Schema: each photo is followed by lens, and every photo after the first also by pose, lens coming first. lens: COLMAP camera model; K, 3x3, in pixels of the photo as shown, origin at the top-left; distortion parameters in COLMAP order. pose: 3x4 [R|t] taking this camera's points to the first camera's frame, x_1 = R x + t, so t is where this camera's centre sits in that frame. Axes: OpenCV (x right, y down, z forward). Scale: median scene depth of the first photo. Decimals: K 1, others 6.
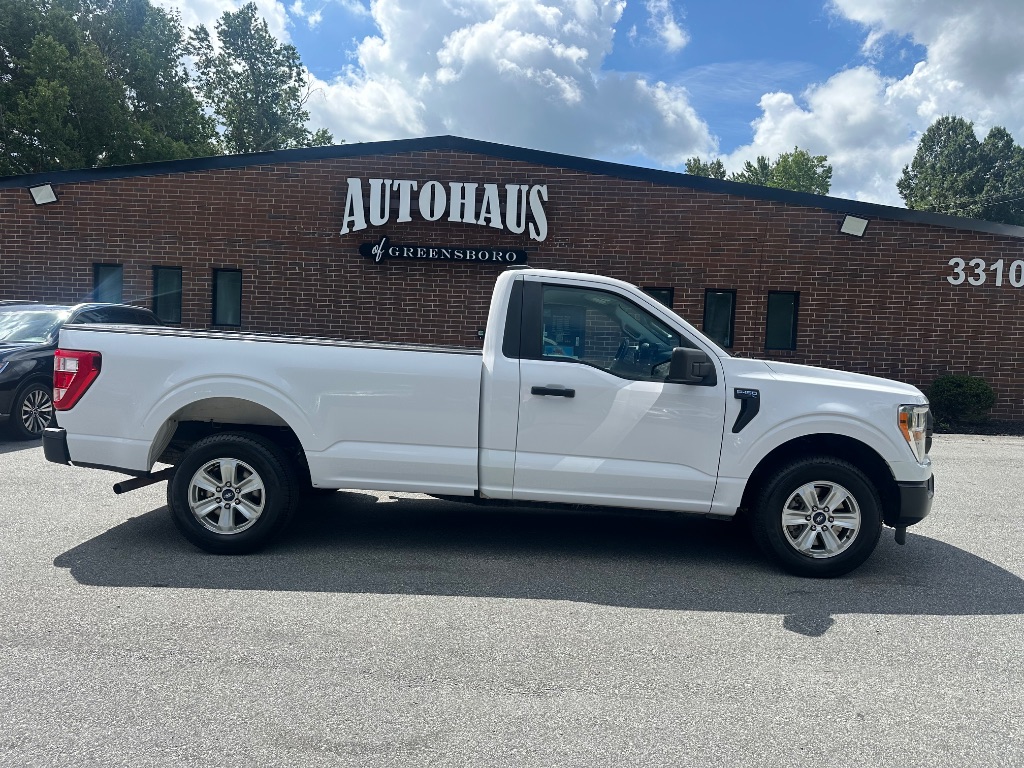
lens RADIAL K [[741.8, 0, 509.9], [0, 741.8, 381.3], [0, 0, 1]] dist [0.076134, -0.051985]
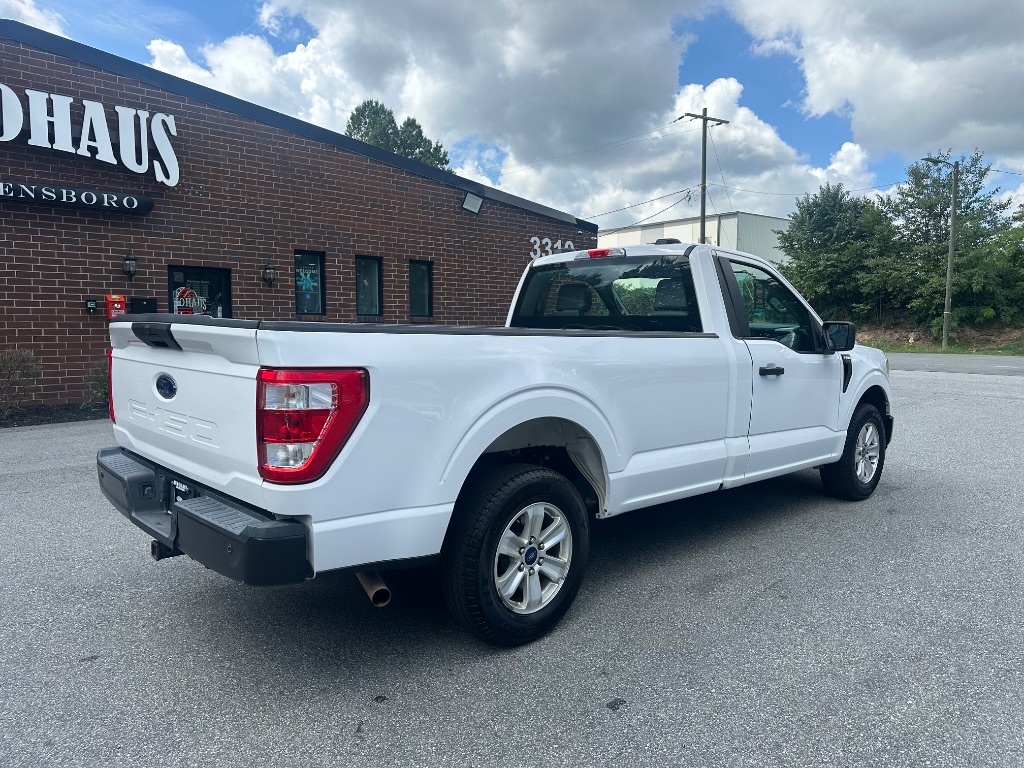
lens RADIAL K [[741.8, 0, 526.3], [0, 741.8, 375.8], [0, 0, 1]] dist [0.076134, -0.051985]
pose [[0.722996, -0.086800, 0.685377, -0.255648], [0.056290, 0.996179, 0.066781, -0.018927], [-0.688555, -0.009702, 0.725119, 0.152411]]
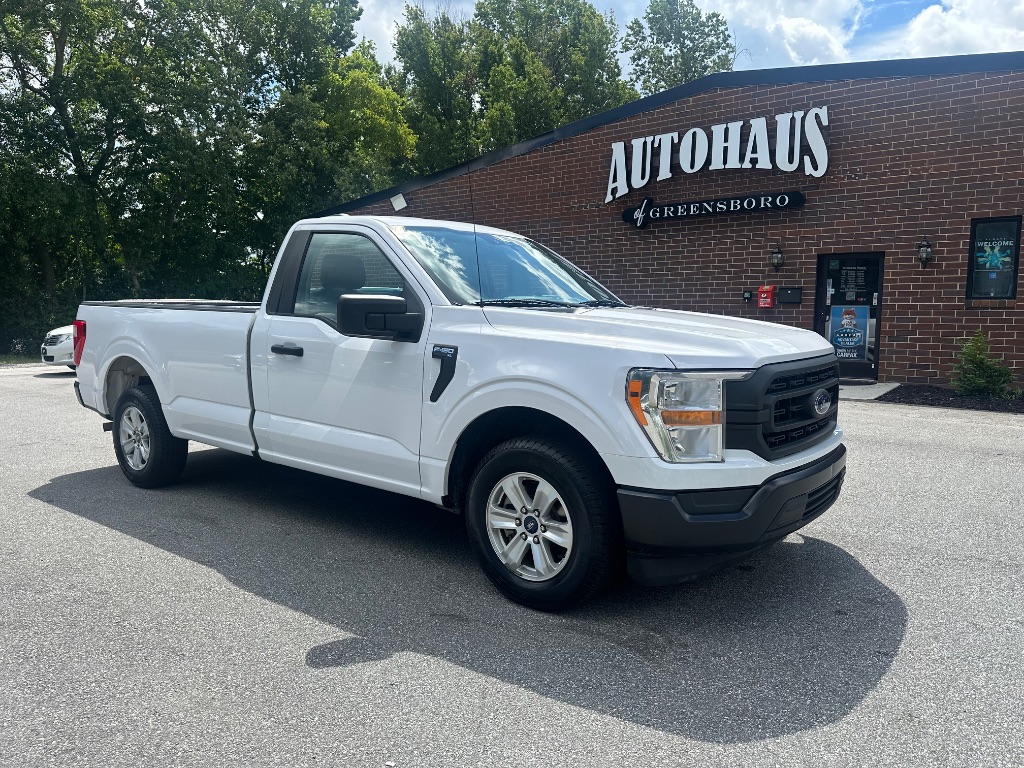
lens RADIAL K [[741.8, 0, 525.2], [0, 741.8, 371.0], [0, 0, 1]] dist [0.076134, -0.051985]
pose [[0.788397, 0.009743, -0.615090, 0.296153], [0.001266, 0.999847, 0.017460, 0.008581], [0.615166, -0.014544, 0.788264, 0.155912]]
